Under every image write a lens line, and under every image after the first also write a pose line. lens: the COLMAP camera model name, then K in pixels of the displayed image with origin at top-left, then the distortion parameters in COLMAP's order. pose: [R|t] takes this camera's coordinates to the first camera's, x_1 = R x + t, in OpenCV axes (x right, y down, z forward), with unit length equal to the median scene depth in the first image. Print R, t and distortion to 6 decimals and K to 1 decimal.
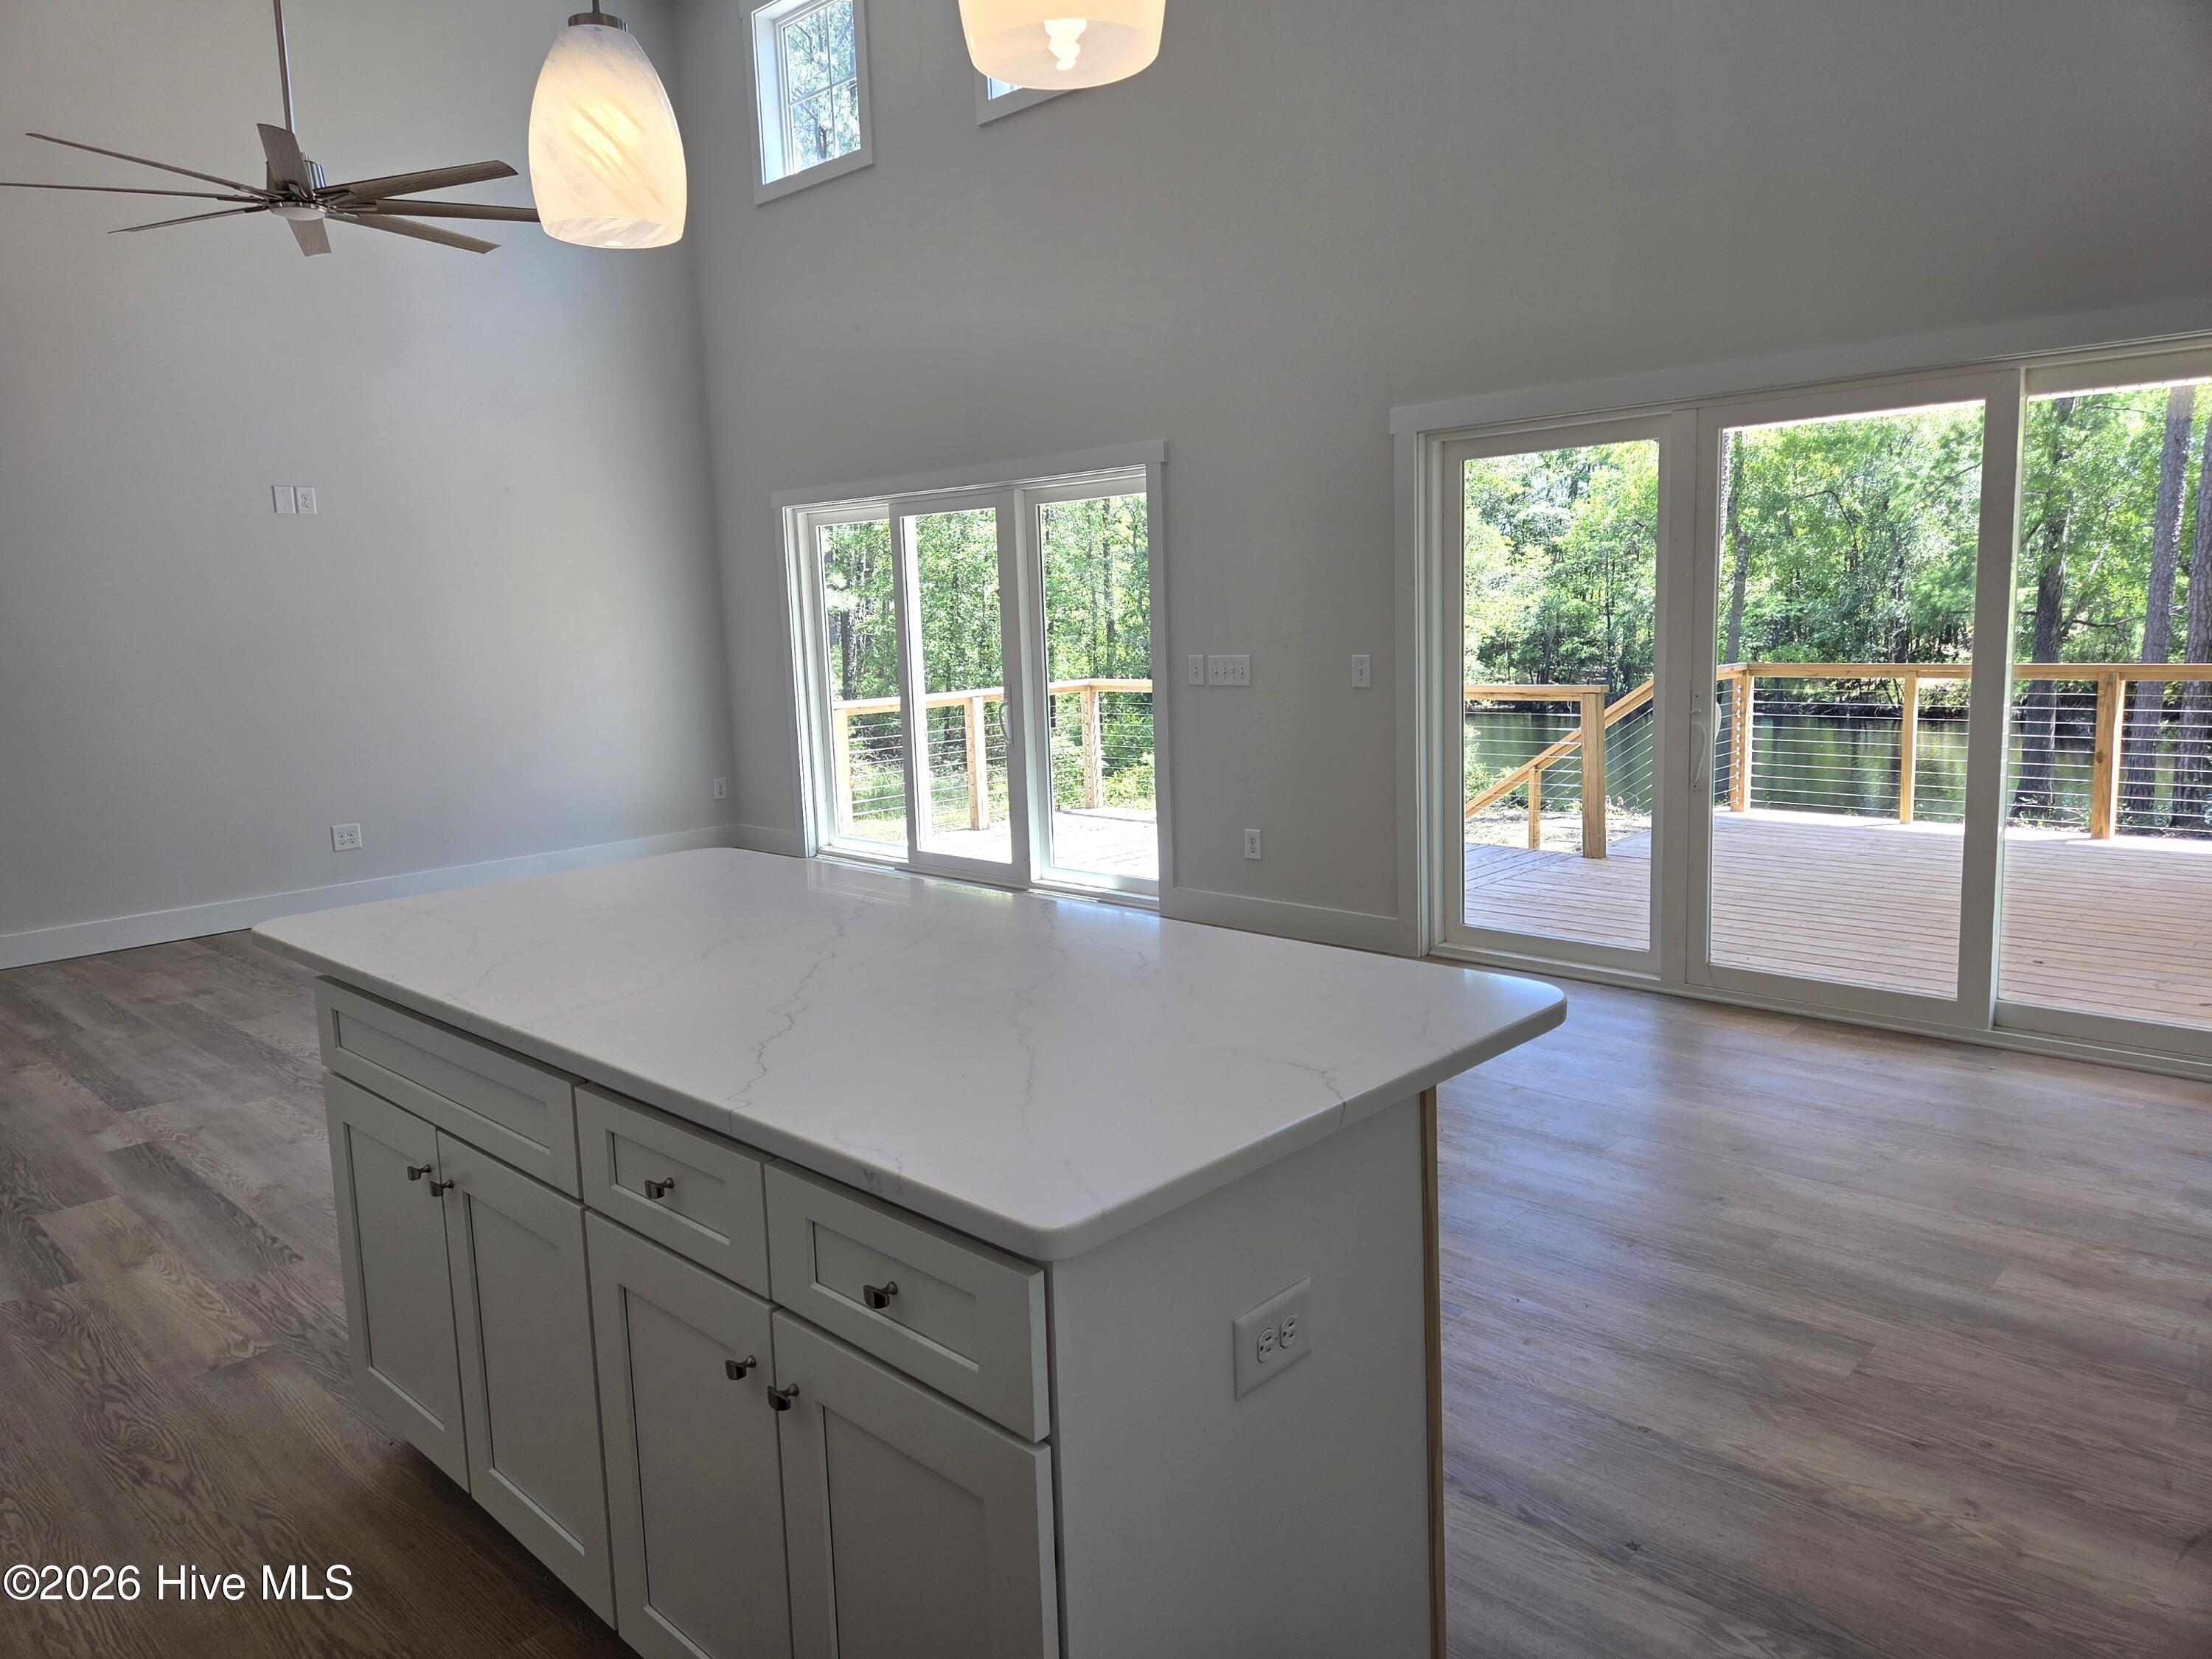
lens RADIAL K [[1484.4, 0, 1093.4], [0, 1484.4, 815.0], [0, 0, 1]] dist [0.069500, -0.059457]
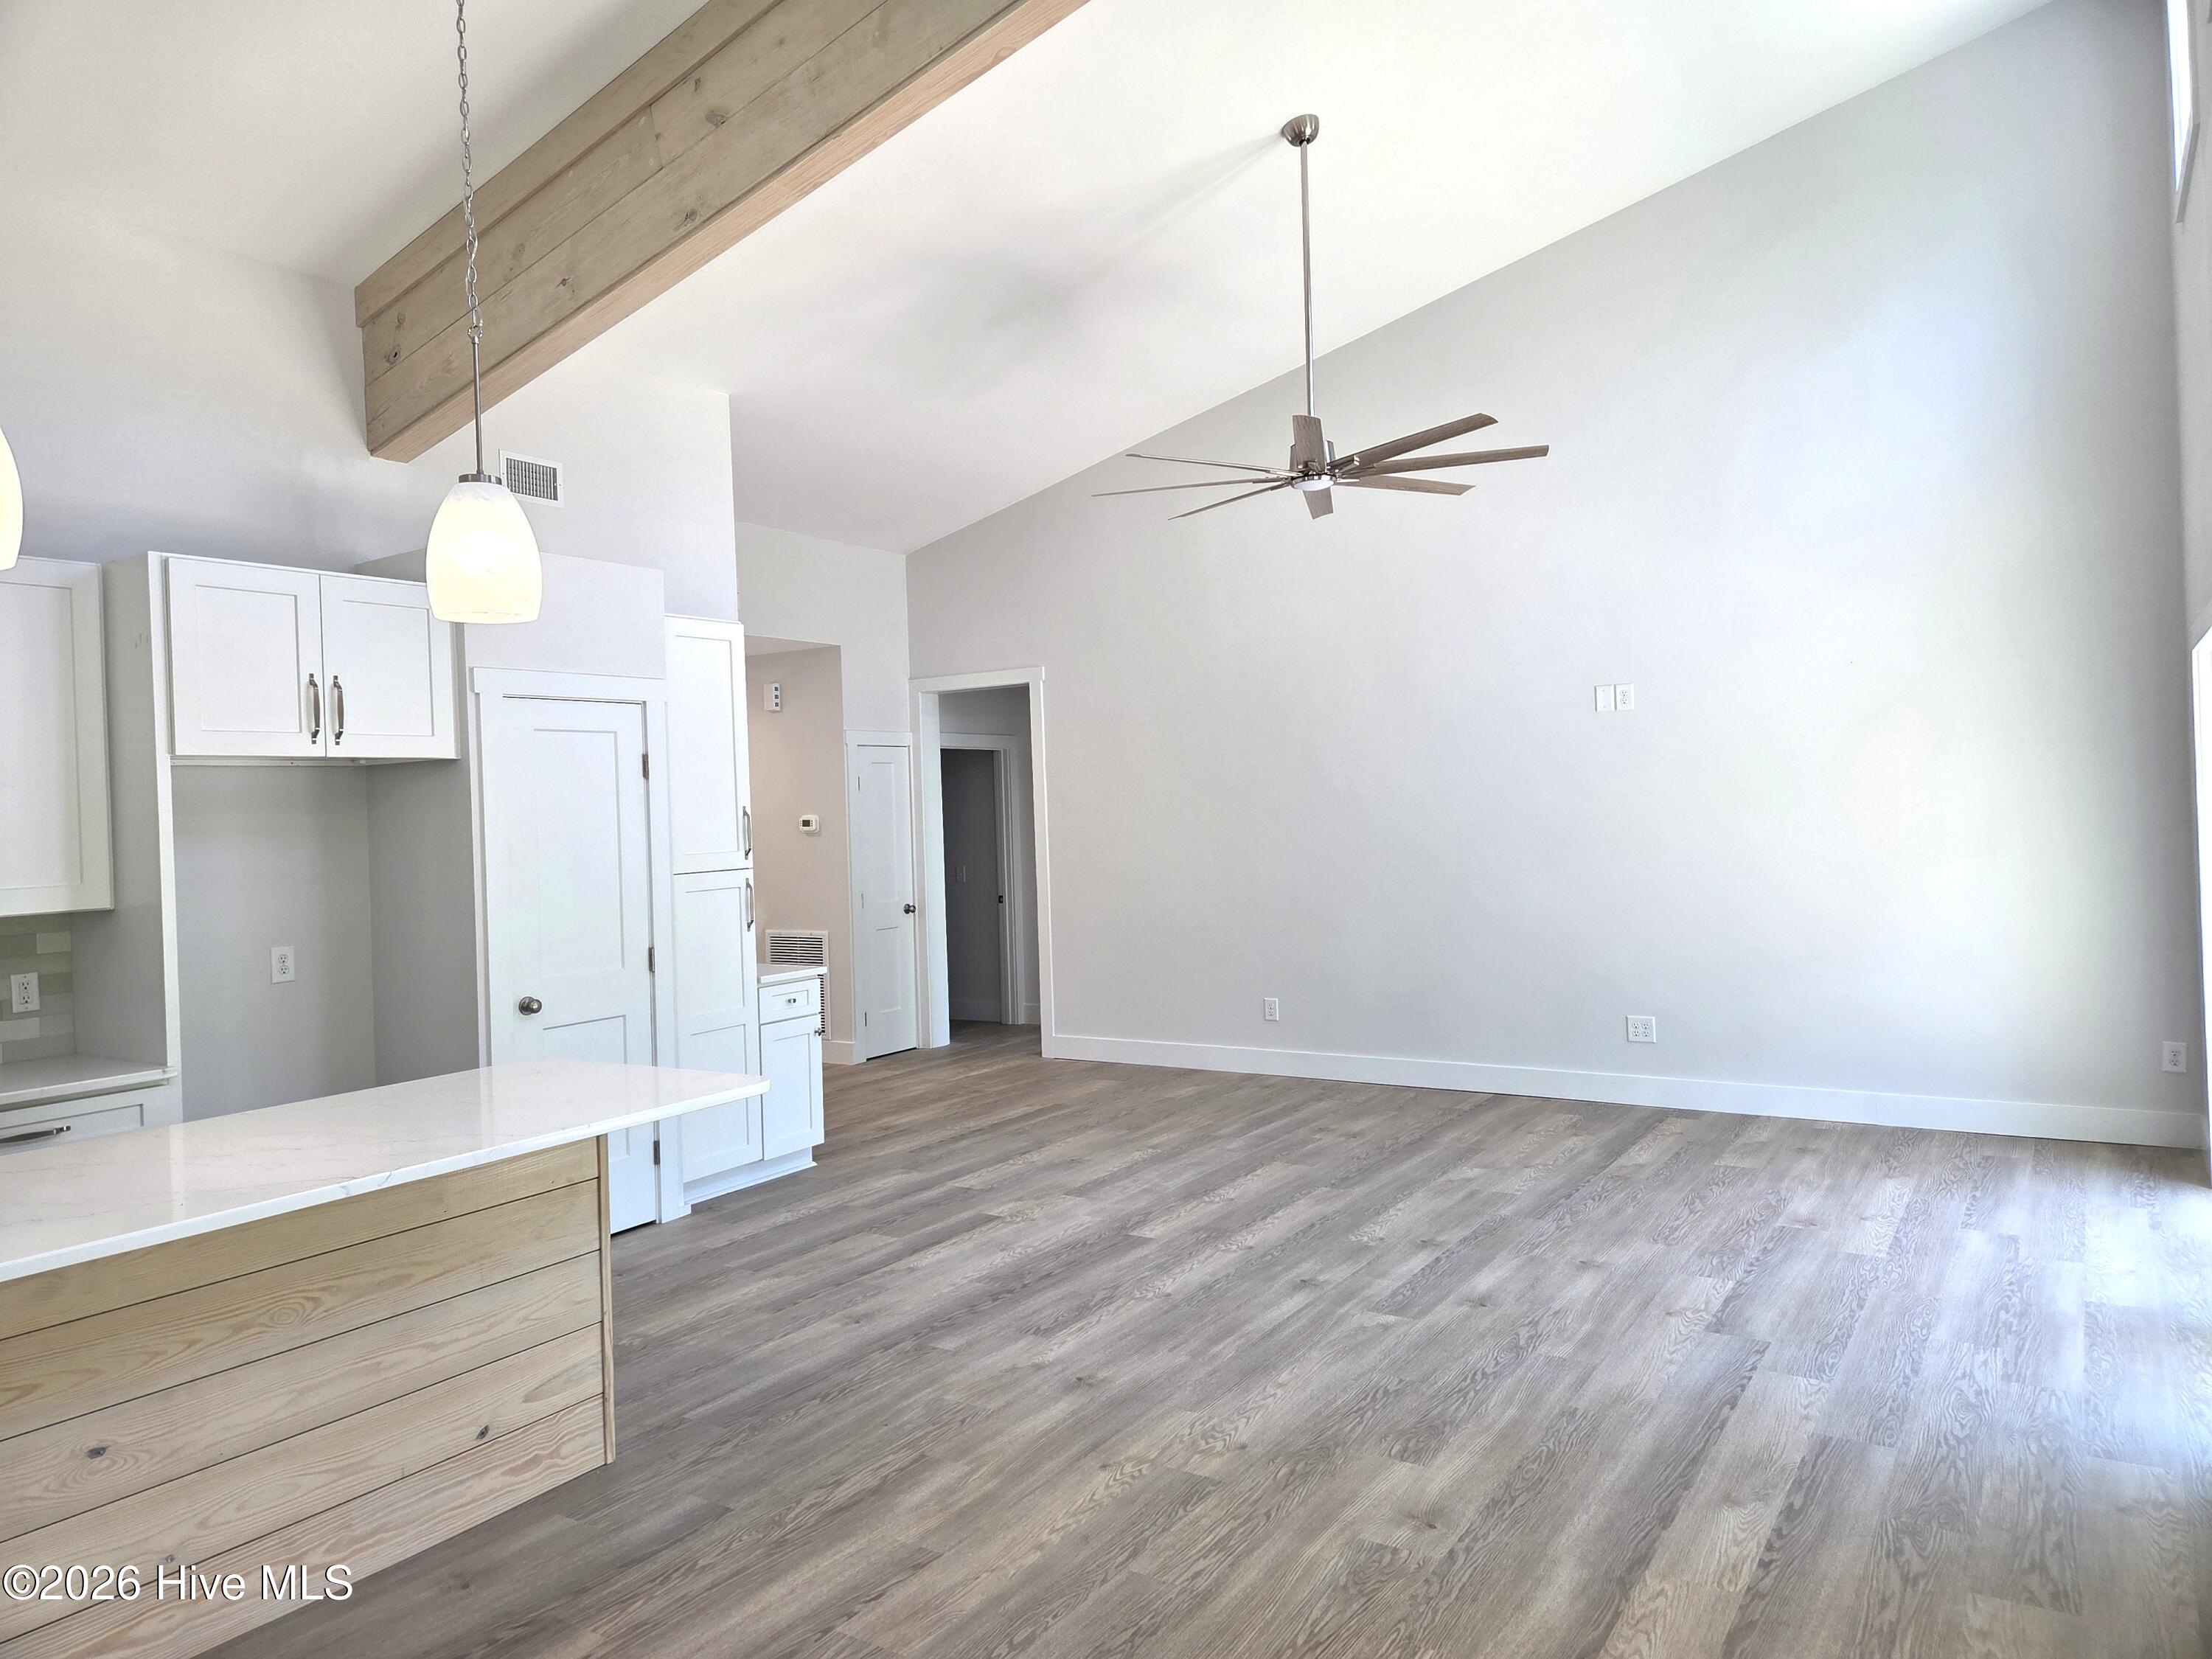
lens RADIAL K [[1484.4, 0, 1100.0], [0, 1484.4, 813.3], [0, 0, 1]] dist [0.069500, -0.059457]
pose [[0.189053, 0.031992, -0.981446, 0.708241], [-0.113236, 0.993512, 0.010573, -0.171502], [0.975416, 0.109136, 0.191449, 0.796889]]
